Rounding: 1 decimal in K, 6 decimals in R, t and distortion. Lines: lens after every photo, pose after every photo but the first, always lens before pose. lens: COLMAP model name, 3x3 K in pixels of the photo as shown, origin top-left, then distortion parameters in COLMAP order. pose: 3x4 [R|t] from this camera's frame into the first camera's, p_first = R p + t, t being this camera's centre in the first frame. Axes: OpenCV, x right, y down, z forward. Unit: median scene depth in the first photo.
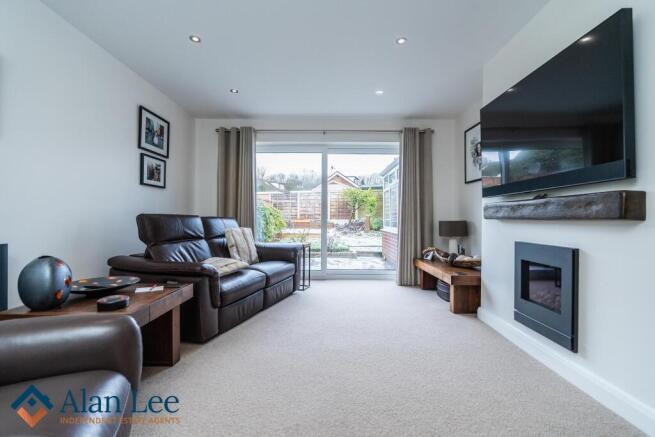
lens RADIAL K [[299.0, 0, 327.5], [0, 299.0, 218.7], [0, 0, 1]] dist [-0.002461, 0.000088]
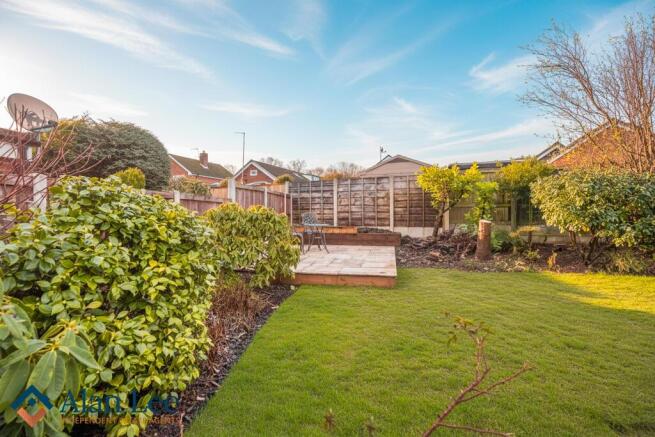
lens RADIAL K [[299.0, 0, 328.0], [0, 299.0, 217.4], [0, 0, 1]] dist [-0.002461, 0.000088]
pose [[0.991801, -0.000467, -0.127789, -0.040219], [0.001660, 0.999956, 0.009231, -0.021080], [0.127779, -0.009367, 0.991758, 0.454642]]
